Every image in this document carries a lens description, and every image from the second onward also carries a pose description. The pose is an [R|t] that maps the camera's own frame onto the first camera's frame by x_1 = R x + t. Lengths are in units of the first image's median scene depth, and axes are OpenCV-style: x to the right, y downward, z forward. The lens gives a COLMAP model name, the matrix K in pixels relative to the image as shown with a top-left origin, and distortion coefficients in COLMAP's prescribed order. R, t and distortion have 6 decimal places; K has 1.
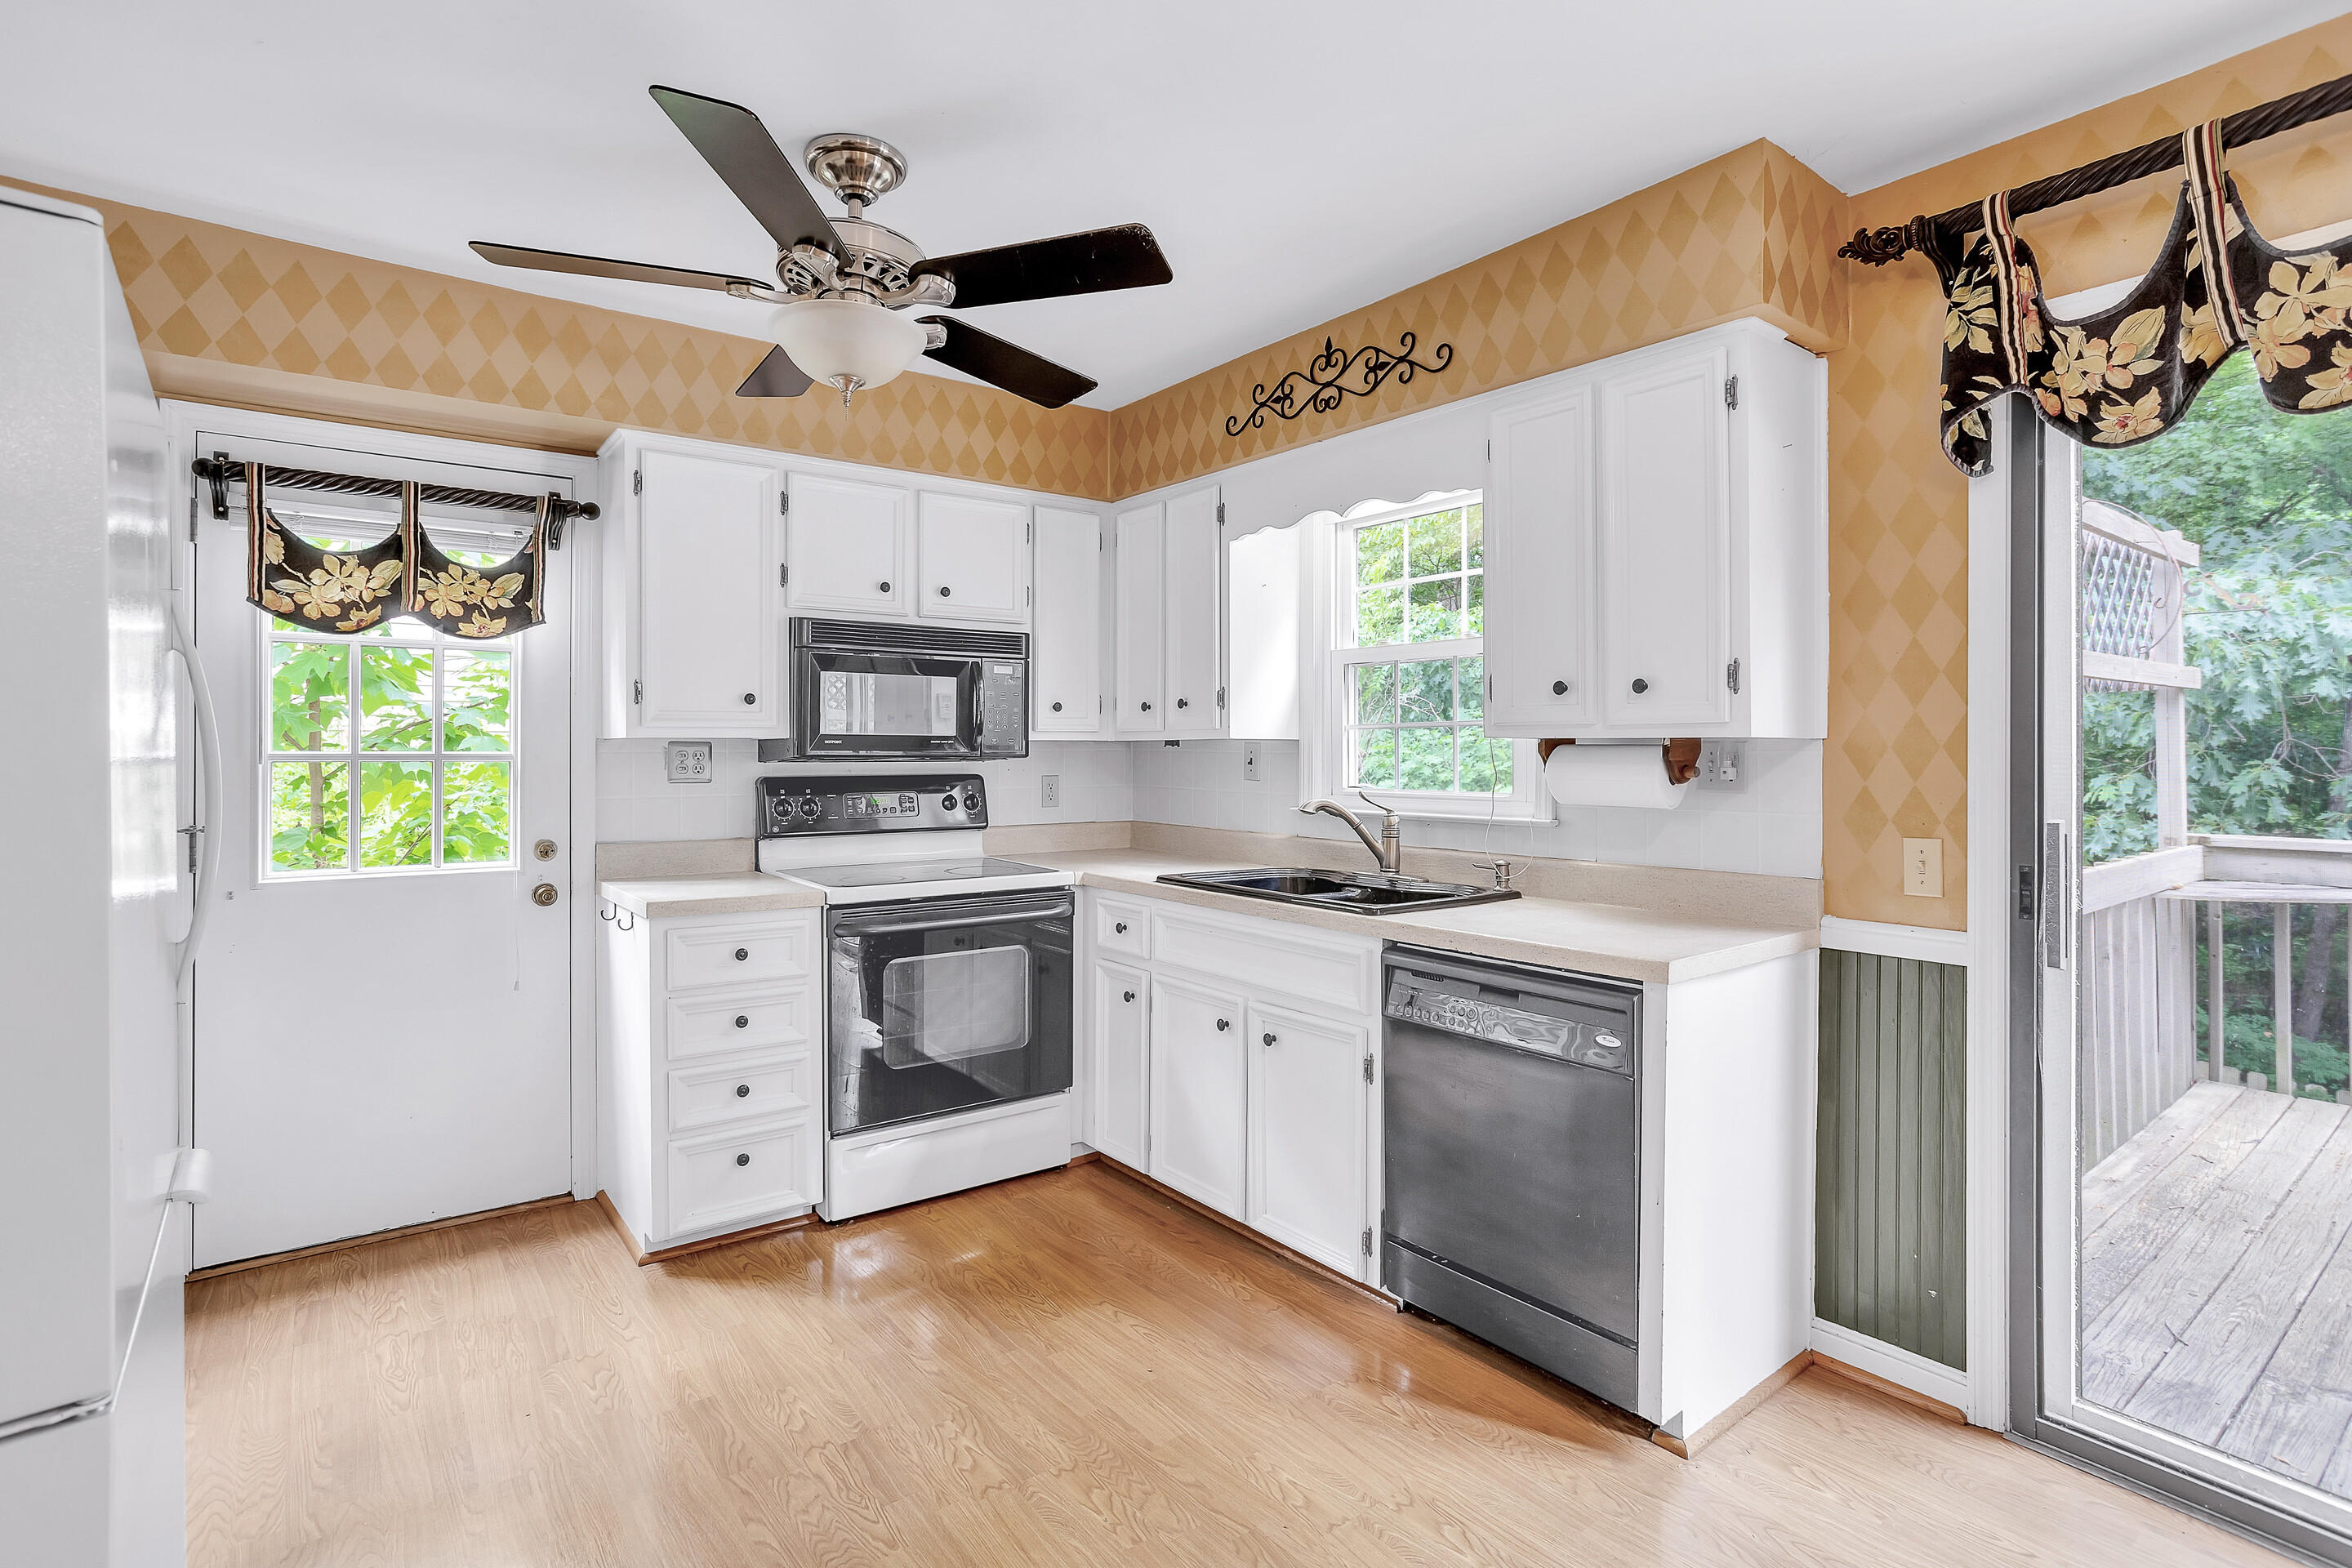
lens RADIAL K [[1151.9, 0, 1145.8], [0, 1151.9, 749.2], [0, 0, 1]] dist [-0.058013, 0.035319]
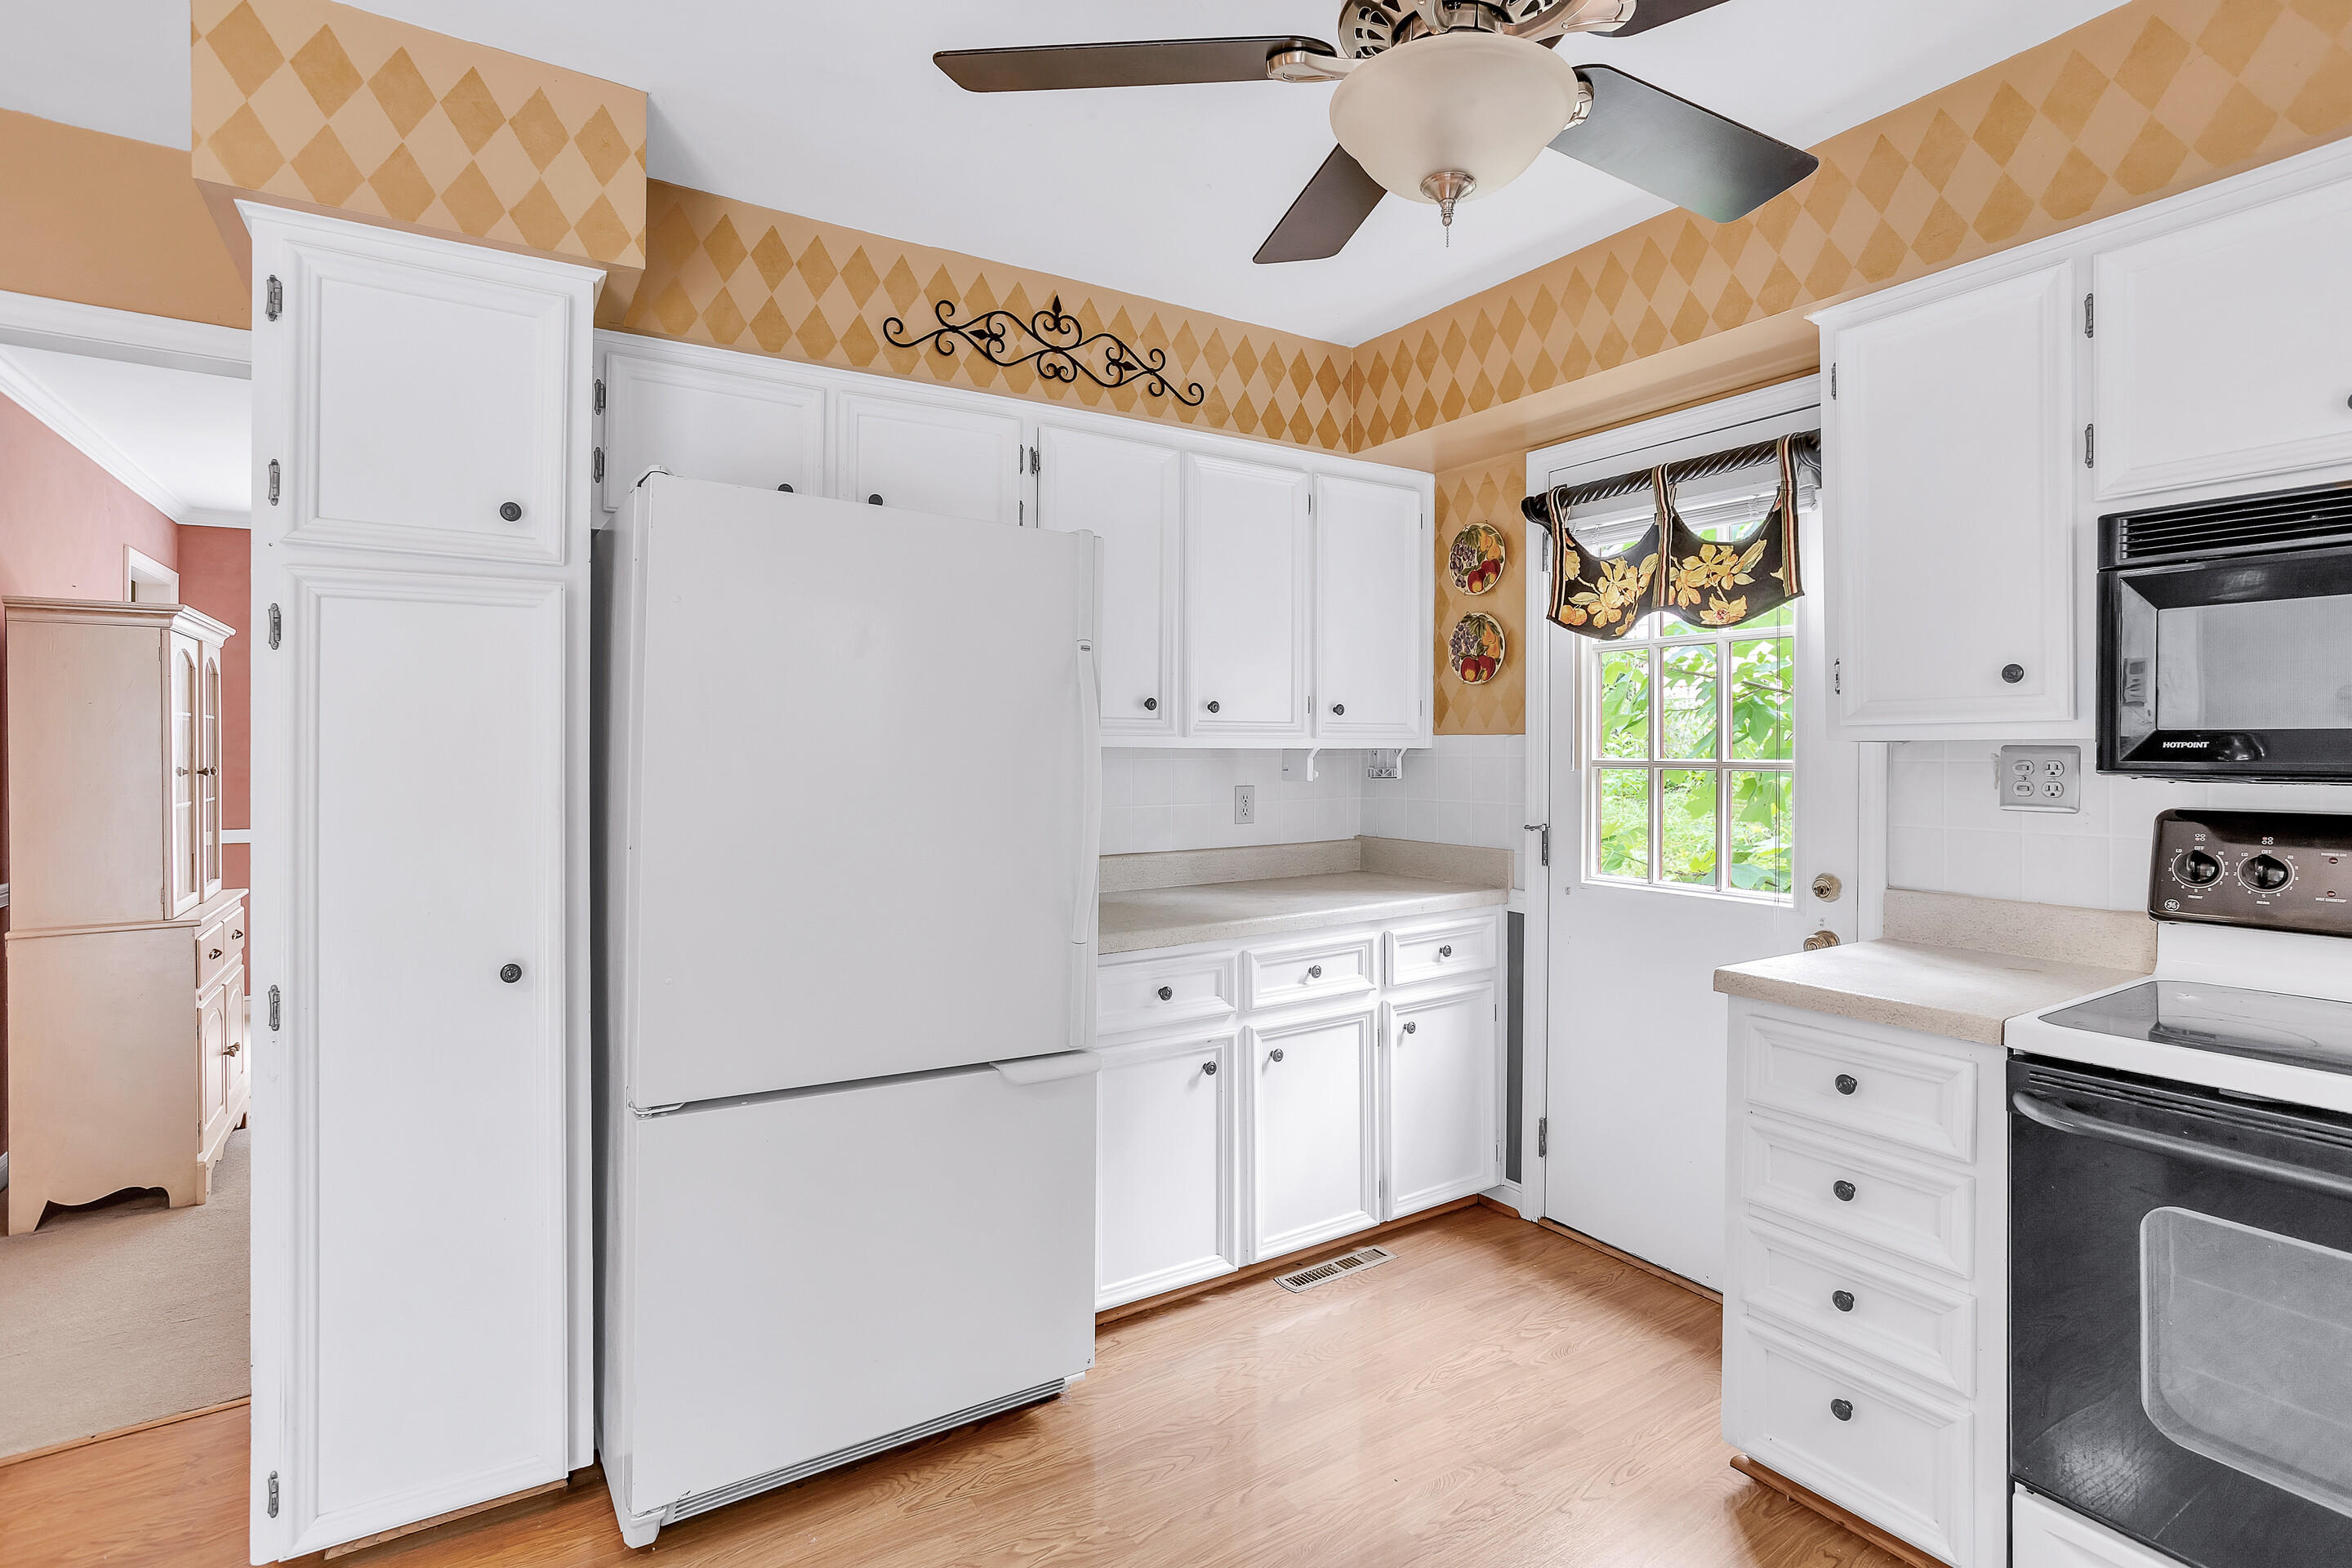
lens RADIAL K [[1135.6, 0, 1198.2], [0, 1135.6, 753.1], [0, 0, 1]] dist [-0.053964, 0.035850]
pose [[-0.065427, 0.000943, -0.997857, 0.283556], [0.000689, 0.999999, 0.000900, -0.003809], [0.997857, -0.000629, -0.065428, 0.681624]]
